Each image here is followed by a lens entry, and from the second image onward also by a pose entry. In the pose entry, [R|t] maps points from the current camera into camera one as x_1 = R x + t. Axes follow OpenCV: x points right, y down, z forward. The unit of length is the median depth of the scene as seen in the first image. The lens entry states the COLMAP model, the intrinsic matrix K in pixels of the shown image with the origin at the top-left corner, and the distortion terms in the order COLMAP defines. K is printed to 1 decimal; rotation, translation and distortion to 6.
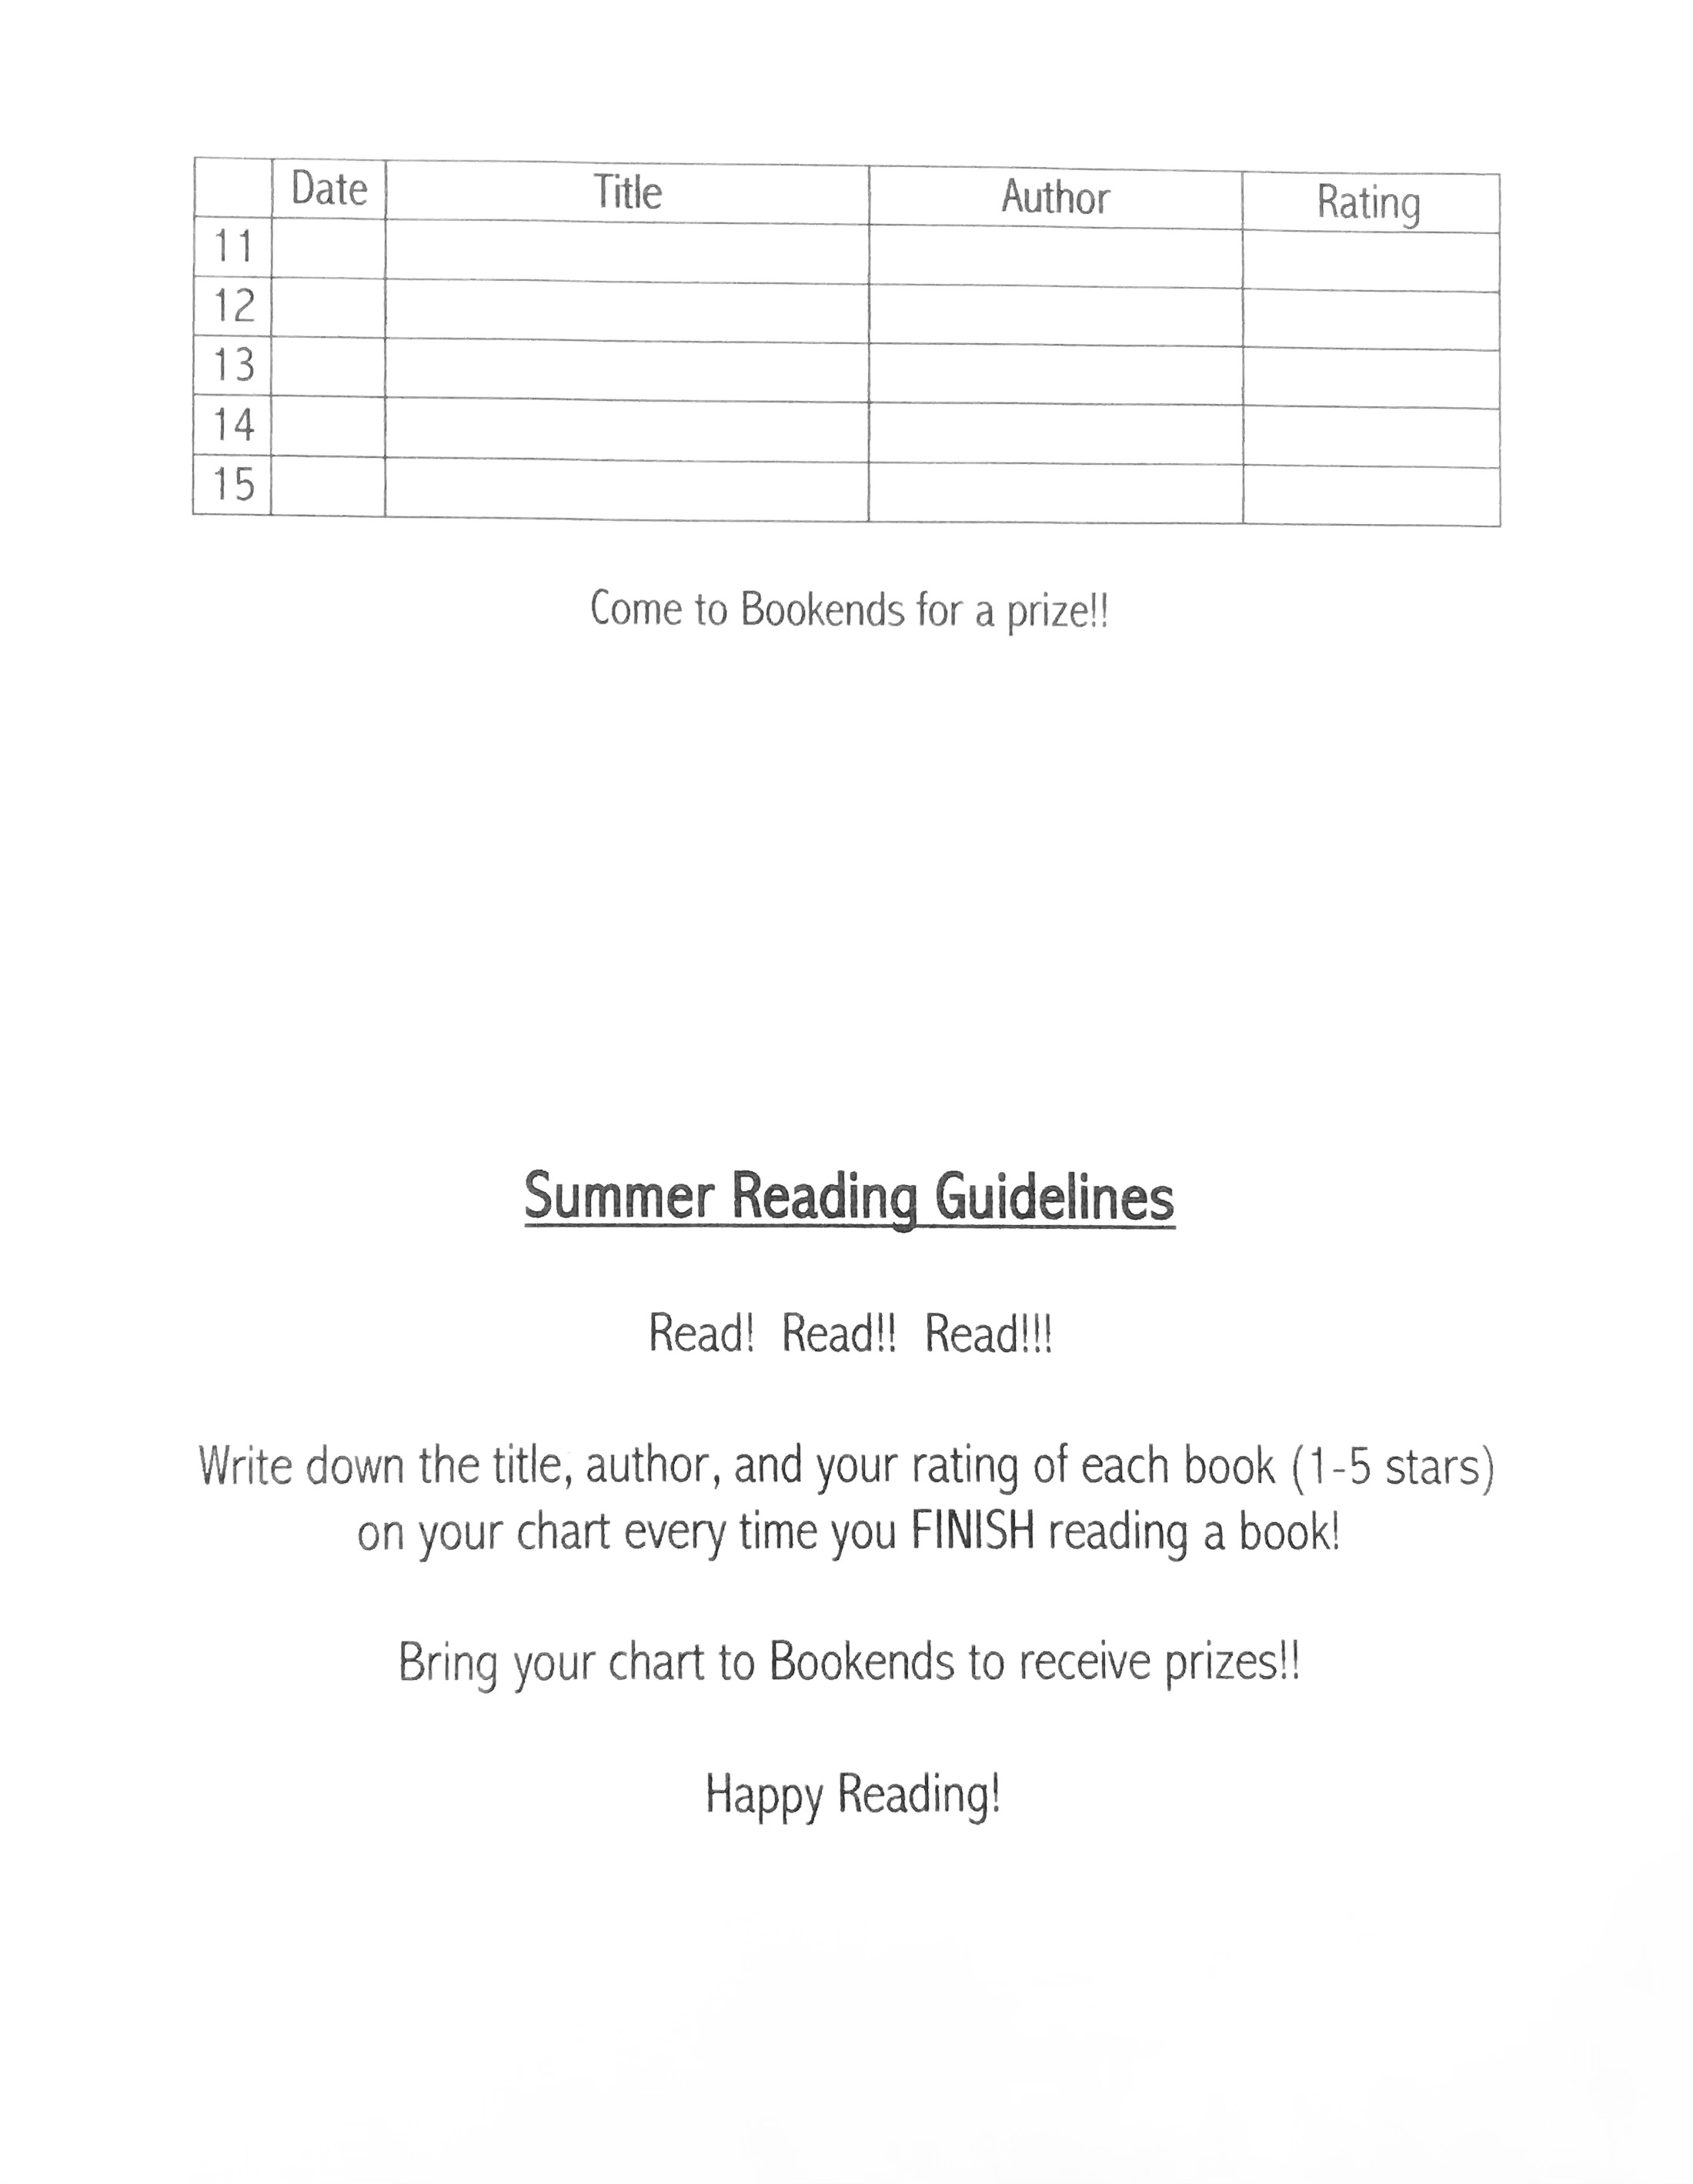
lens RADIAL K [[1931.5, 0, 942.4], [0, 1931.5, 1091.7], [0, 0, 1]] dist [-0.003227, 0.080597]
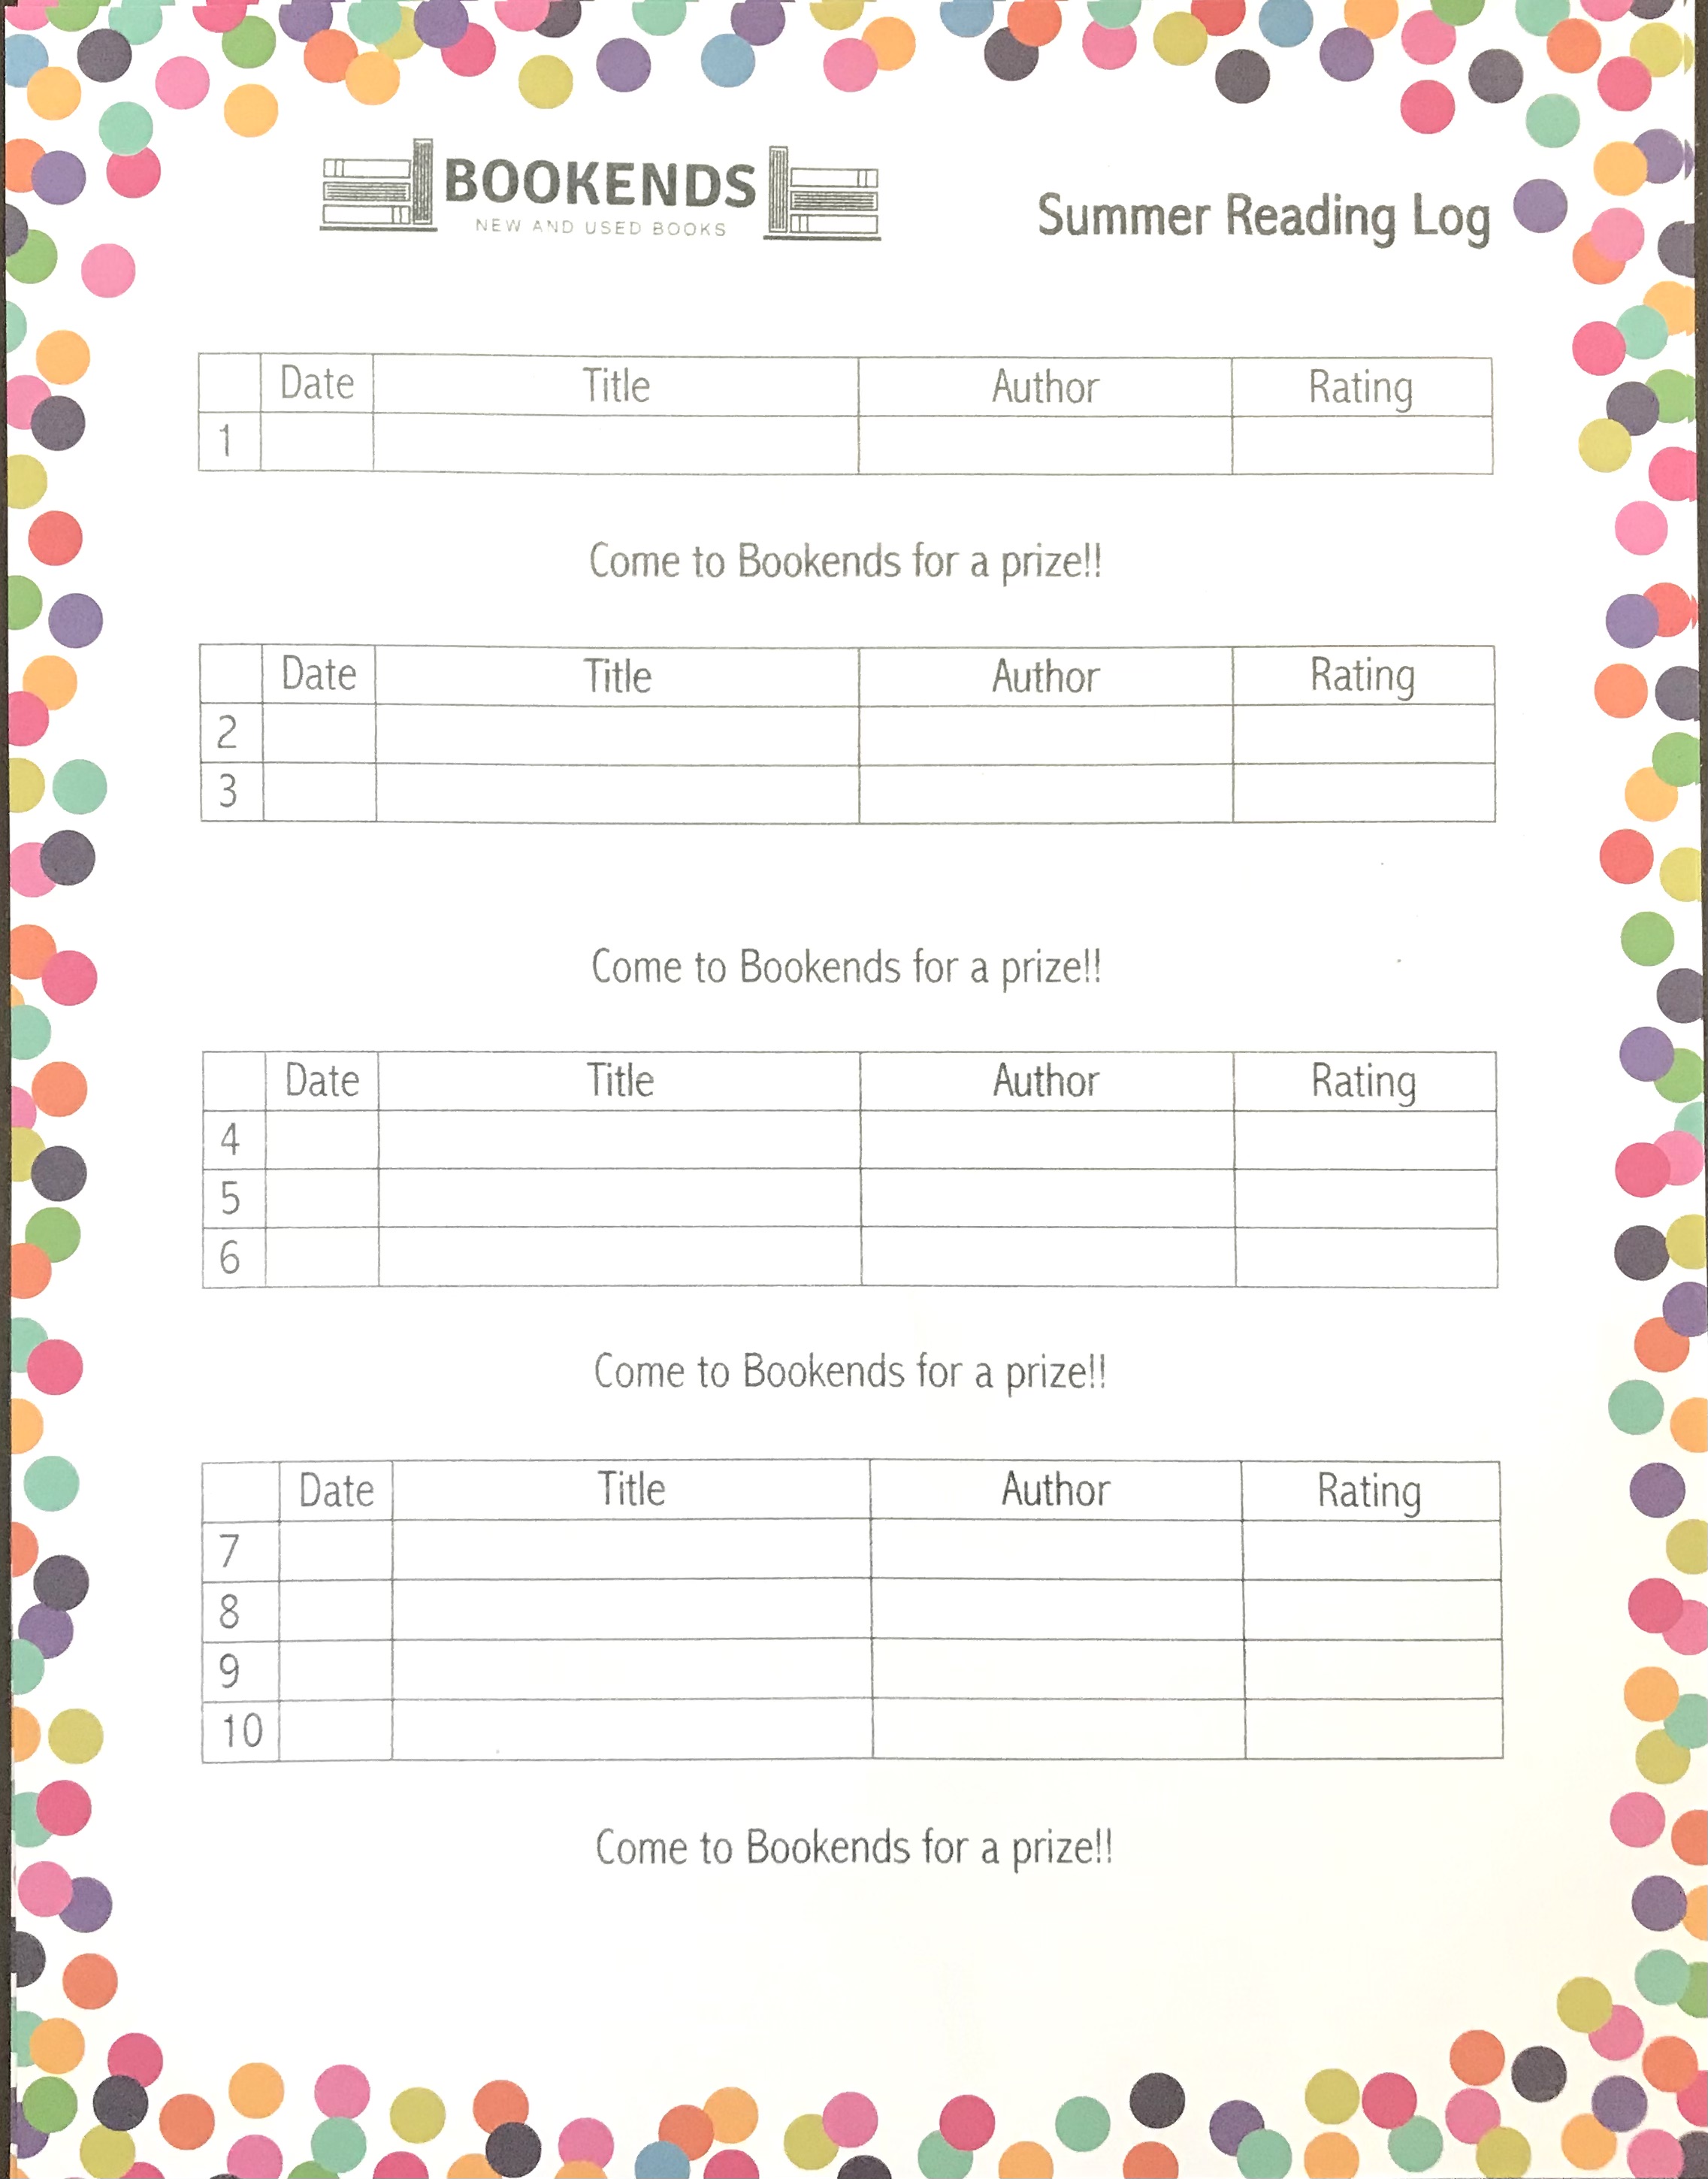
lens RADIAL K [[1887.1, 0, 930.6], [0, 1887.1, 1098.4], [0, 0, 1]] dist [0.196956, -0.594887]
pose [[0.999895, -0.013455, -0.005378, 0.001249], [0.013681, 0.998921, 0.044379, -0.435299], [0.004775, -0.044448, 0.999000, 0.015172]]
